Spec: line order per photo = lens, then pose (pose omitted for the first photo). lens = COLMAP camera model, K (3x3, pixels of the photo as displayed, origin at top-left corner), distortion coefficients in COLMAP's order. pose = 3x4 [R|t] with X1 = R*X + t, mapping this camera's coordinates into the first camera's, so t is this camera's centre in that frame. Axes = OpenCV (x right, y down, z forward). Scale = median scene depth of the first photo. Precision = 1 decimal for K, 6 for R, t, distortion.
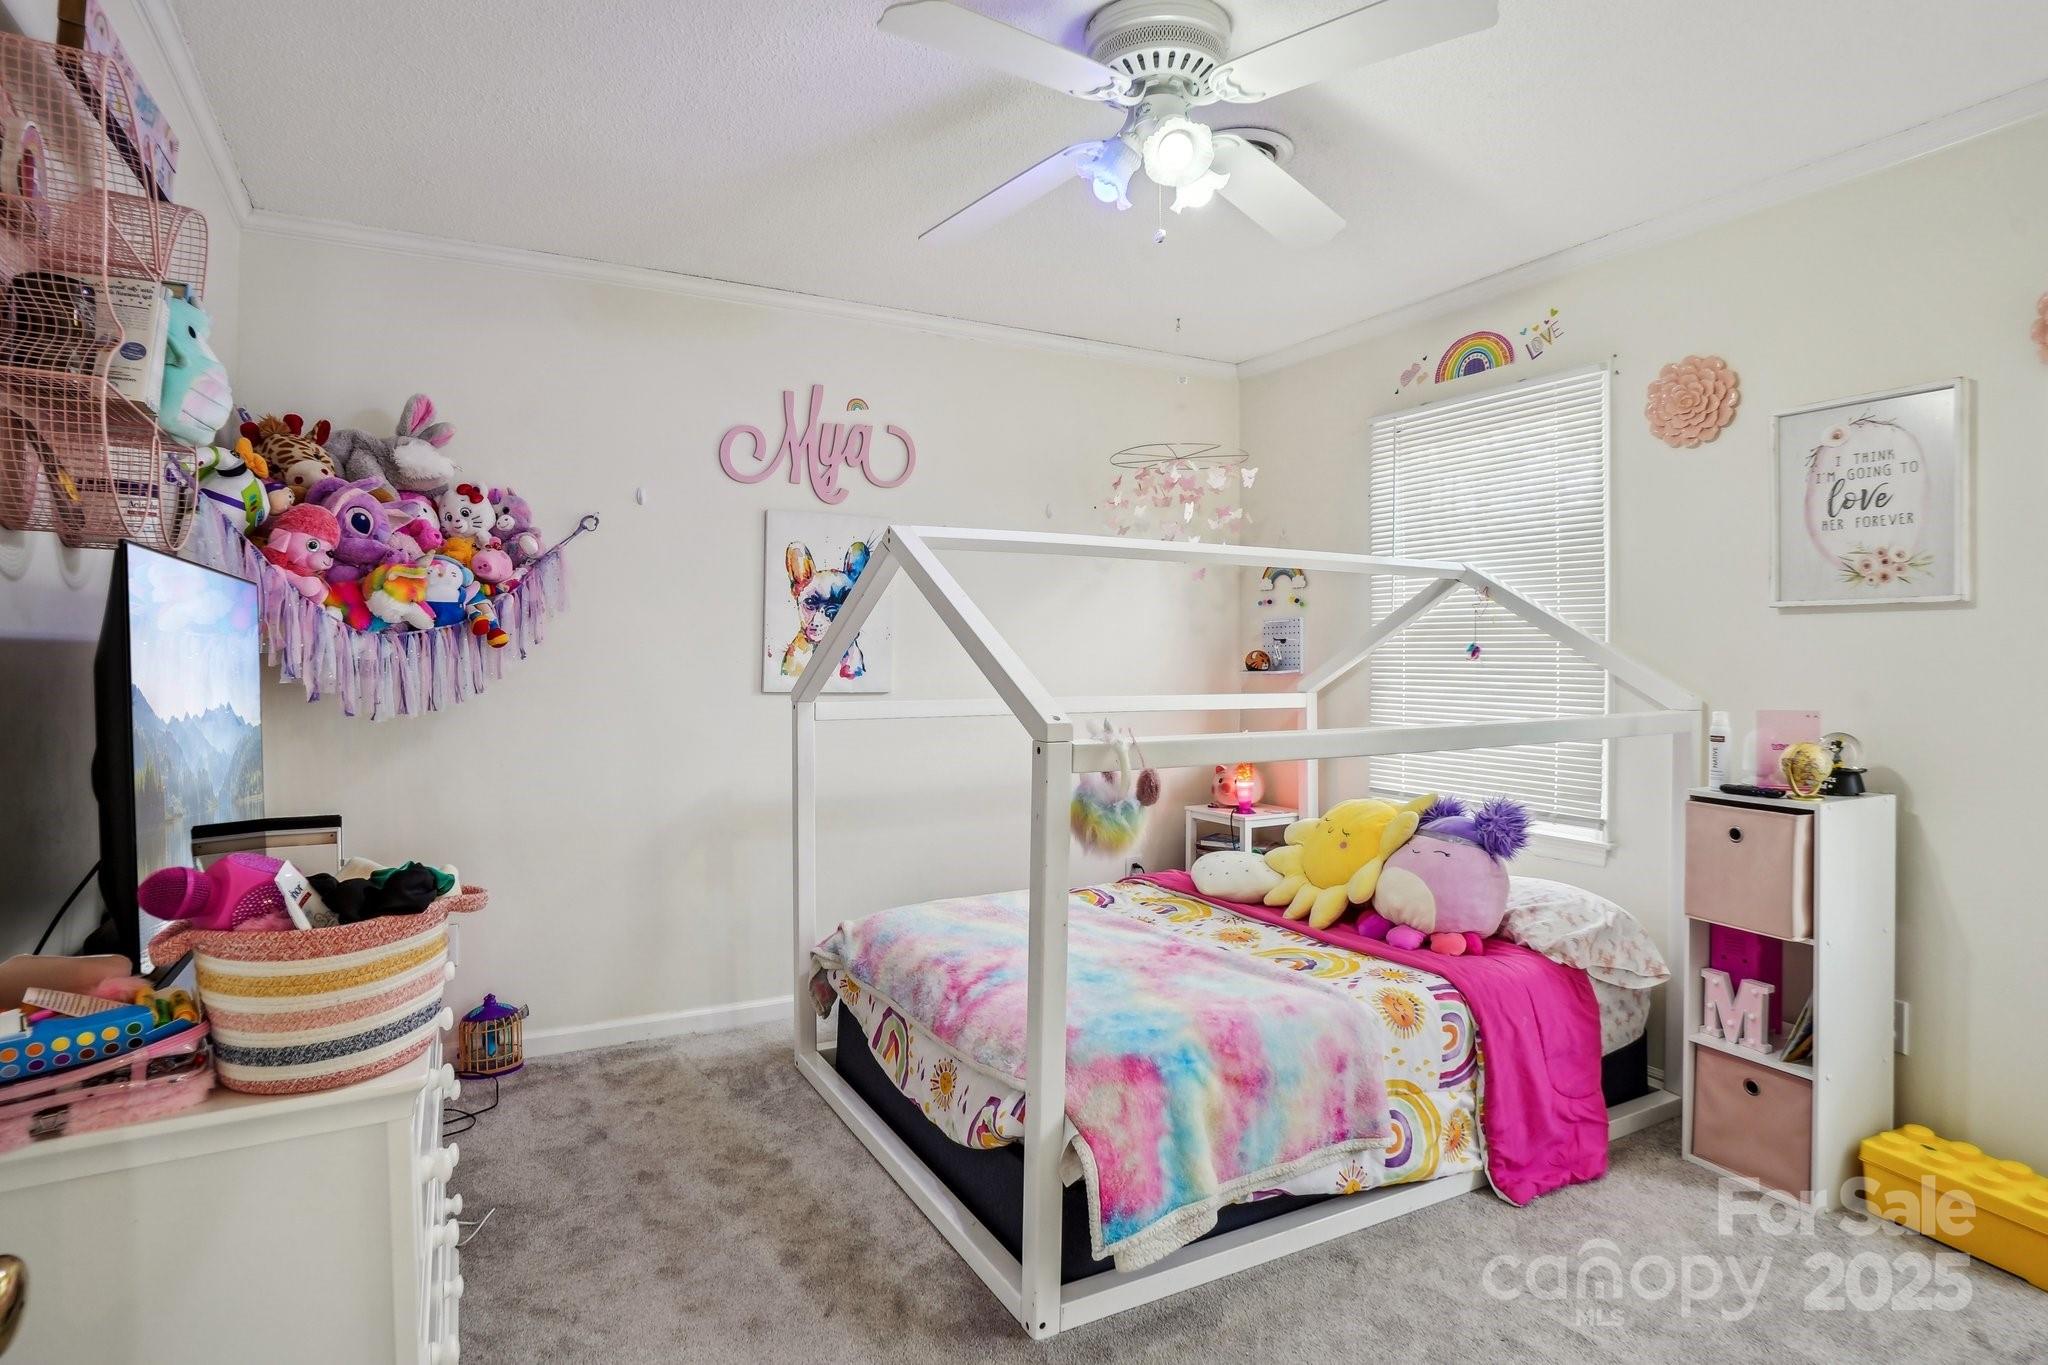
lens RADIAL K [[1114.2, 0, 1024.8], [0, 1114.2, 669.5], [0, 0, 1]] dist [-0.043639, 0.019688]
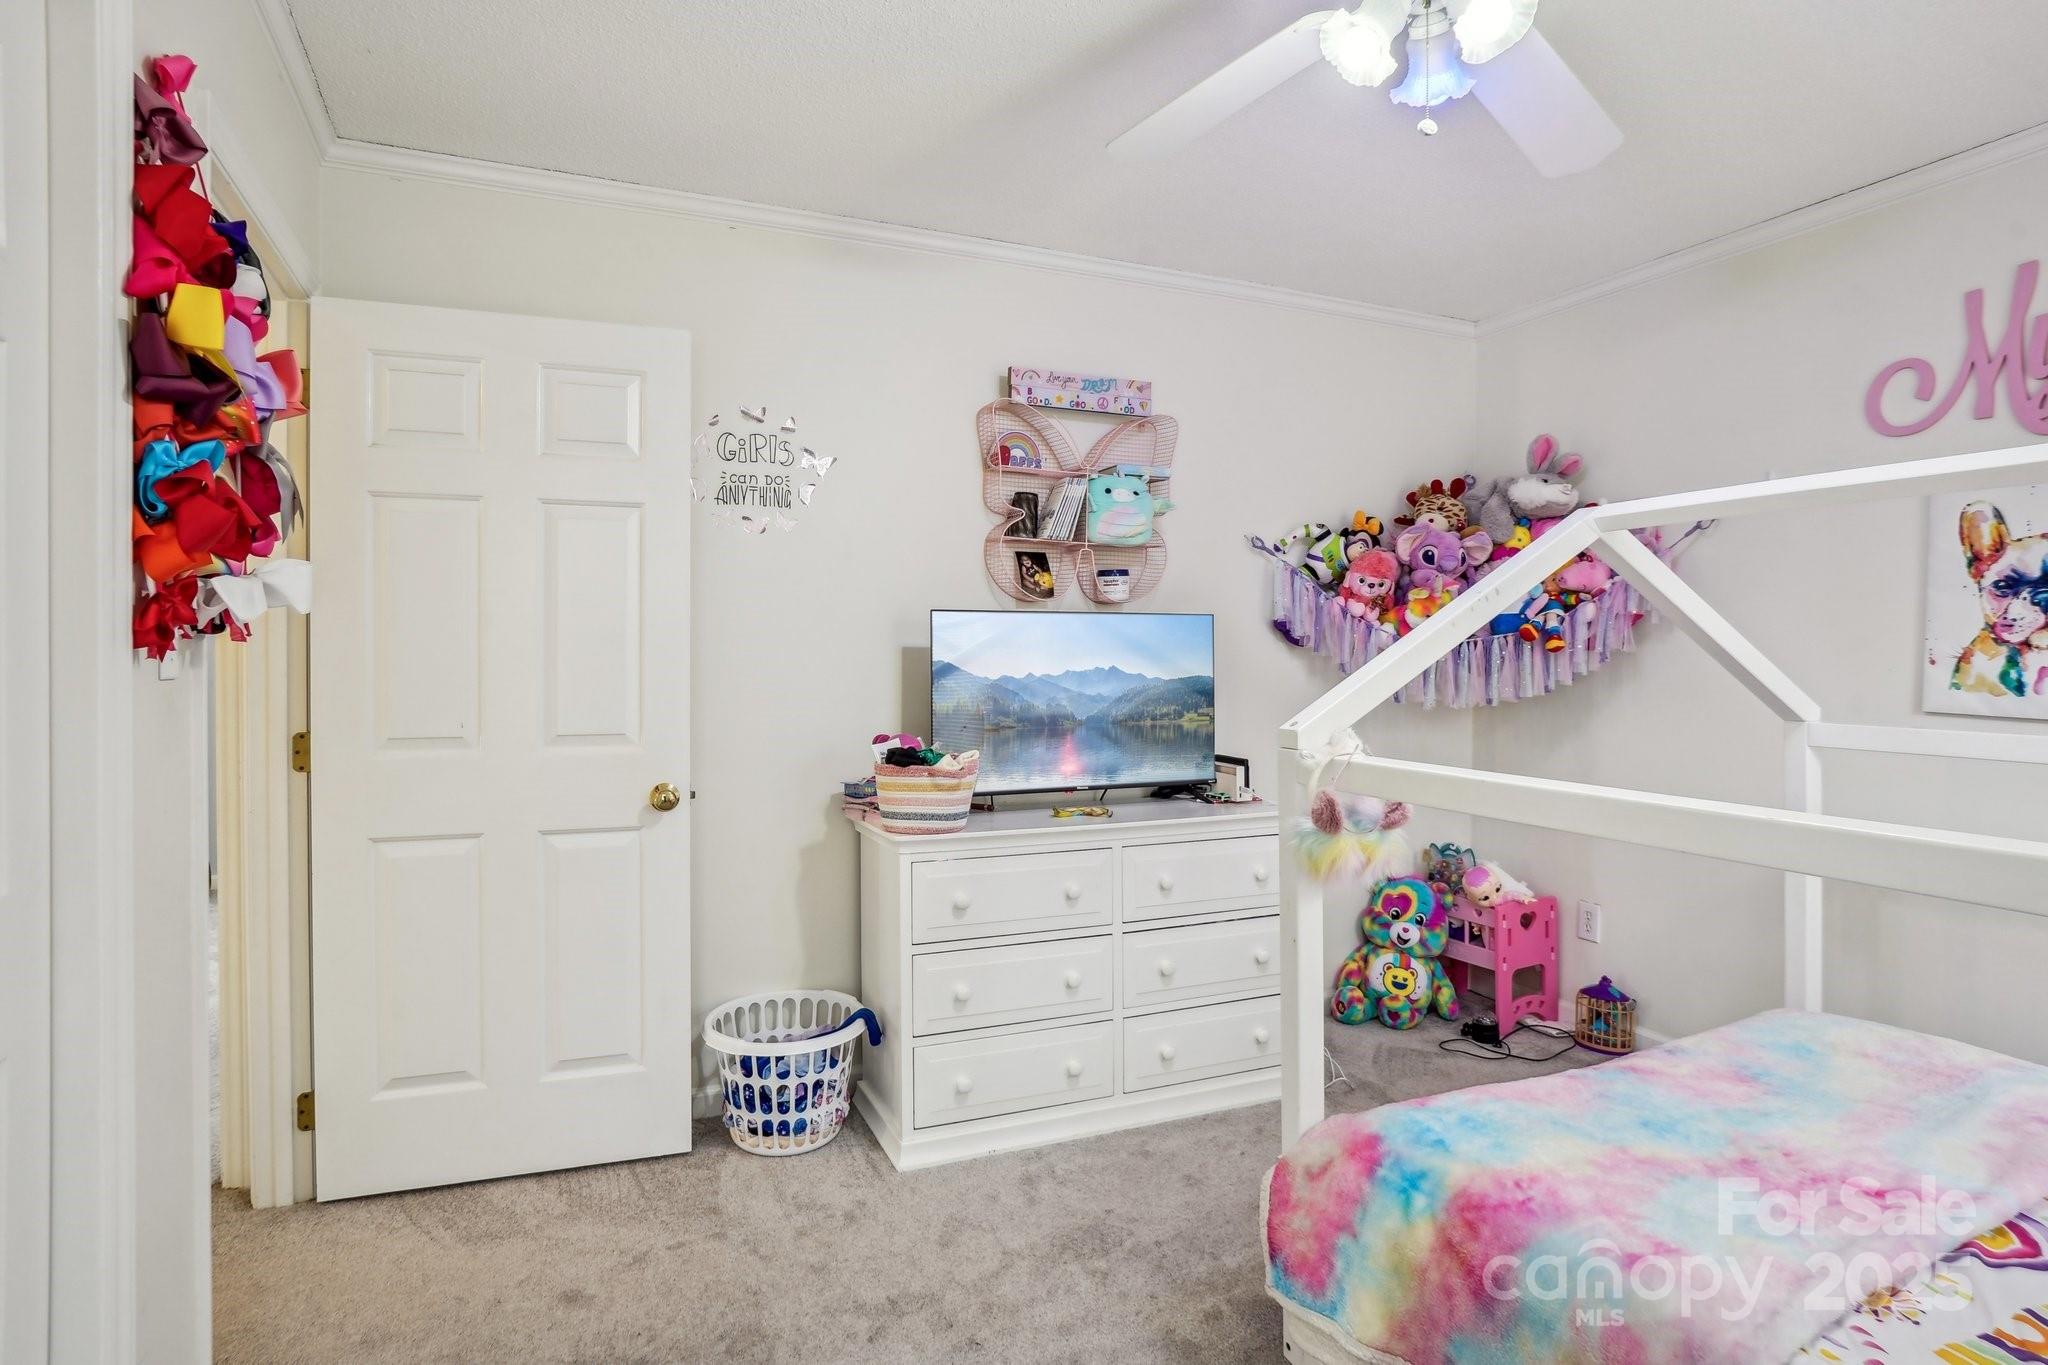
lens RADIAL K [[1114.2, 0, 1021.0], [0, 1114.2, 672.9], [0, 0, 1]] dist [-0.043639, 0.019688]
pose [[-0.113683, 0.016026, -0.993388, 0.552727], [-0.020255, 0.999625, 0.018444, -0.006785], [0.993311, 0.022218, -0.113316, 0.478591]]
